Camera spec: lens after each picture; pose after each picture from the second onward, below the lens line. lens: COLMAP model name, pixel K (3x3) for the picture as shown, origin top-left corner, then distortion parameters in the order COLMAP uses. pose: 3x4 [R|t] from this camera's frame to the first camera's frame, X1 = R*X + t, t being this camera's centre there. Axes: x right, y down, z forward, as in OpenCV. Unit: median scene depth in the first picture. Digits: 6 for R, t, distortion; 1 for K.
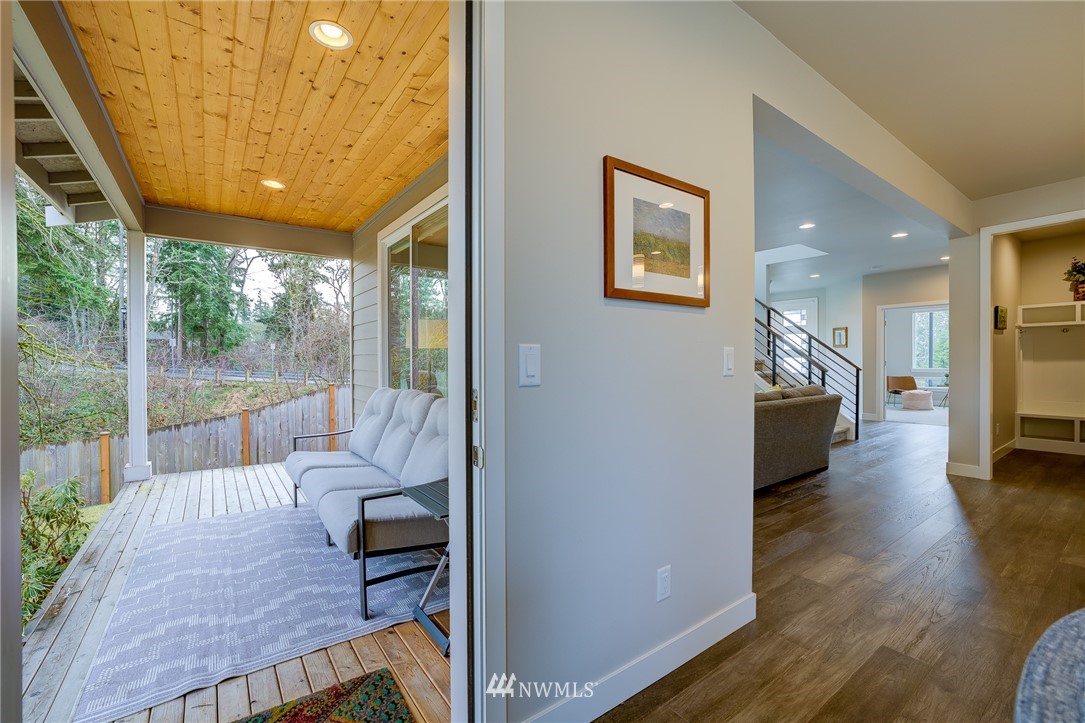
lens RADIAL K [[461.1, 0, 537.6], [0, 461.1, 365.7], [0, 0, 1]] dist [-0.039576, 0.015495]
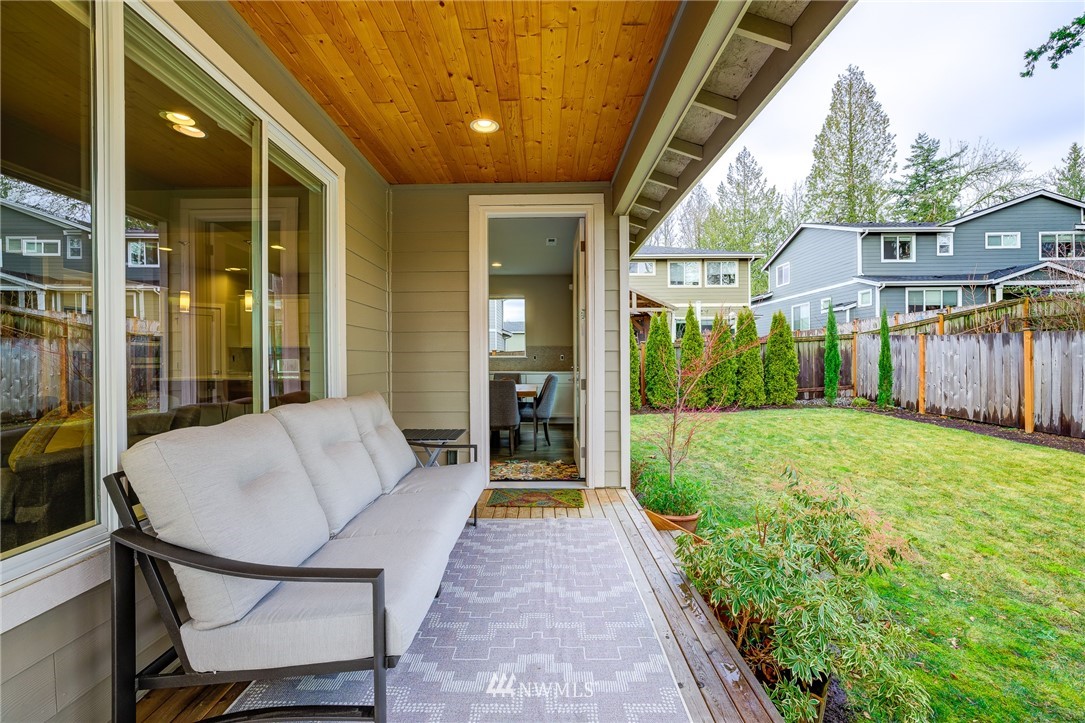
lens RADIAL K [[461.1, 0, 537.6], [0, 461.1, 365.7], [0, 0, 1]] dist [-0.039576, 0.015495]
pose [[-0.802527, -0.002902, 0.596608, -0.311119], [0.014543, 0.999596, 0.024424, -0.002810], [-0.596438, 0.028278, -0.802161, 0.444537]]
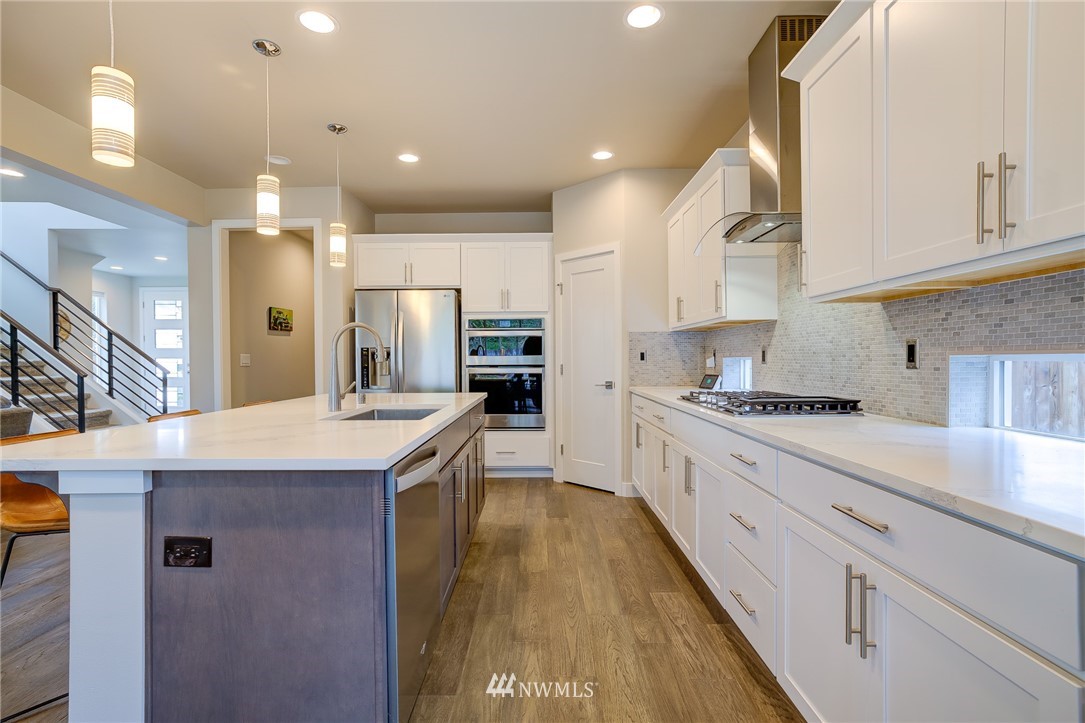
lens RADIAL K [[520.5, 0, 537.6], [0, 520.5, 366.4], [0, 0, 1]] dist [-0.027575, 0.018349]
pose [[0.592489, -0.007559, 0.805543, 0.226851], [0.011858, 0.999929, 0.000661, 0.002938], [-0.805491, 0.009160, 0.592537, -0.075582]]
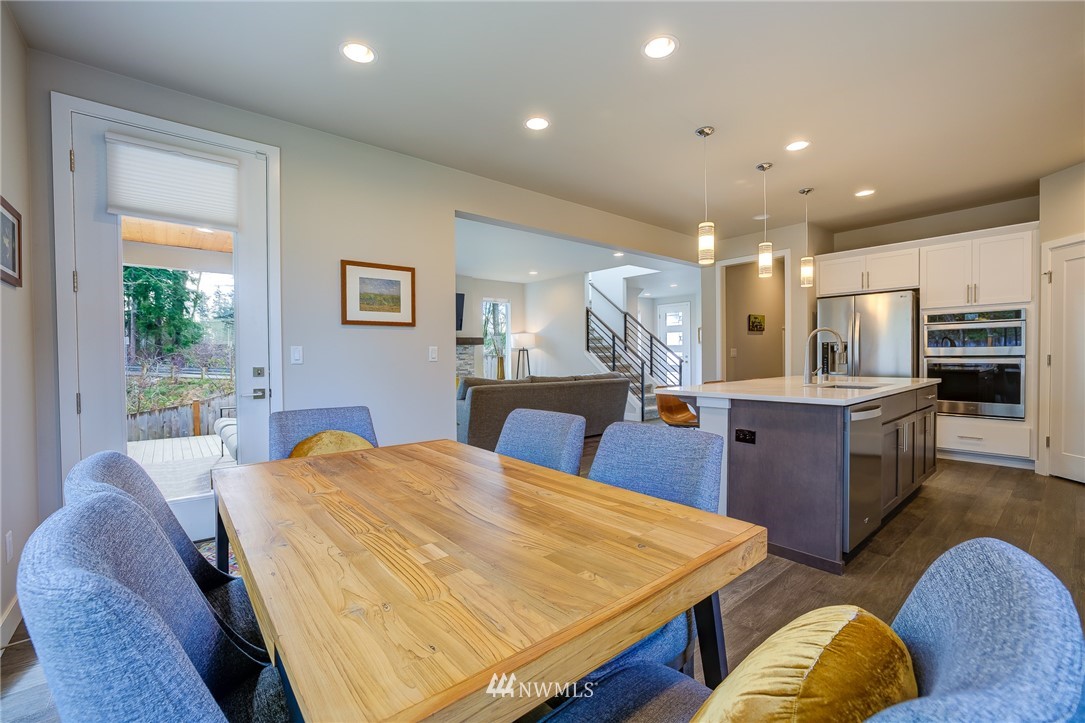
lens RADIAL K [[461.1, 0, 537.6], [0, 461.1, 365.7], [0, 0, 1]] dist [-0.039576, 0.015495]
pose [[0.998045, -0.006506, 0.062164, 0.141133], [0.006004, 0.999948, 0.008260, 0.005310], [-0.062214, -0.007871, 0.998032, -0.185207]]
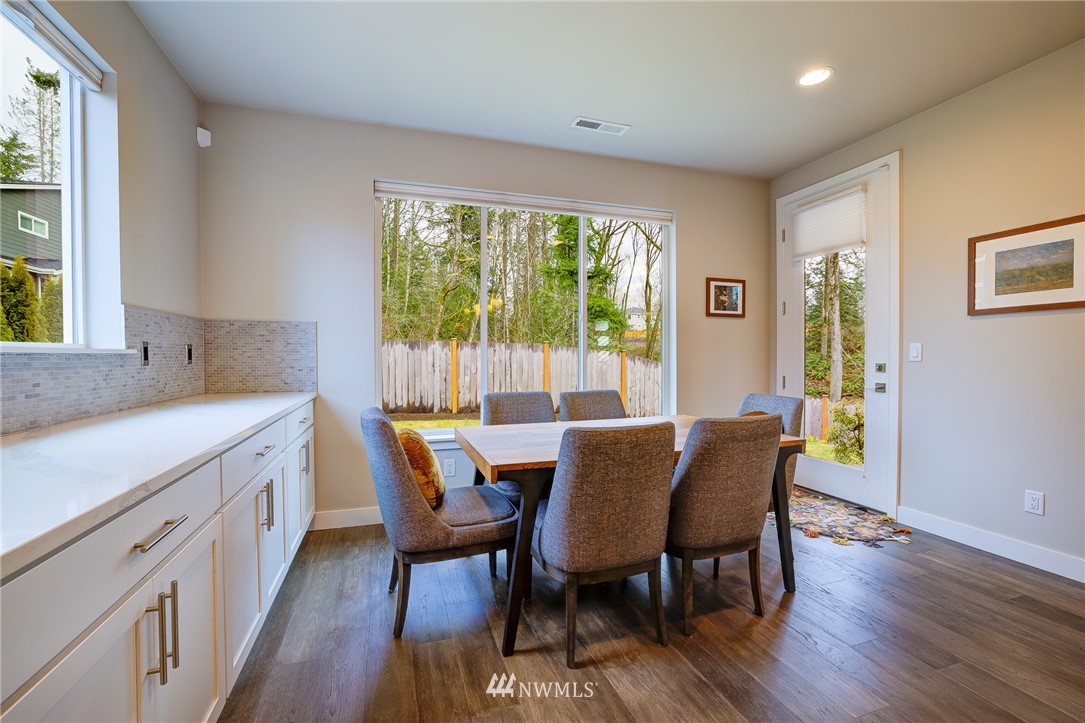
lens RADIAL K [[461.1, 0, 537.6], [0, 461.1, 365.7], [0, 0, 1]] dist [-0.039576, 0.015495]
pose [[-0.307206, 0.028470, -0.951217, 0.358827], [-0.006440, 0.999467, 0.031994, 0.000721], [0.951621, 0.015955, -0.306859, -0.012562]]
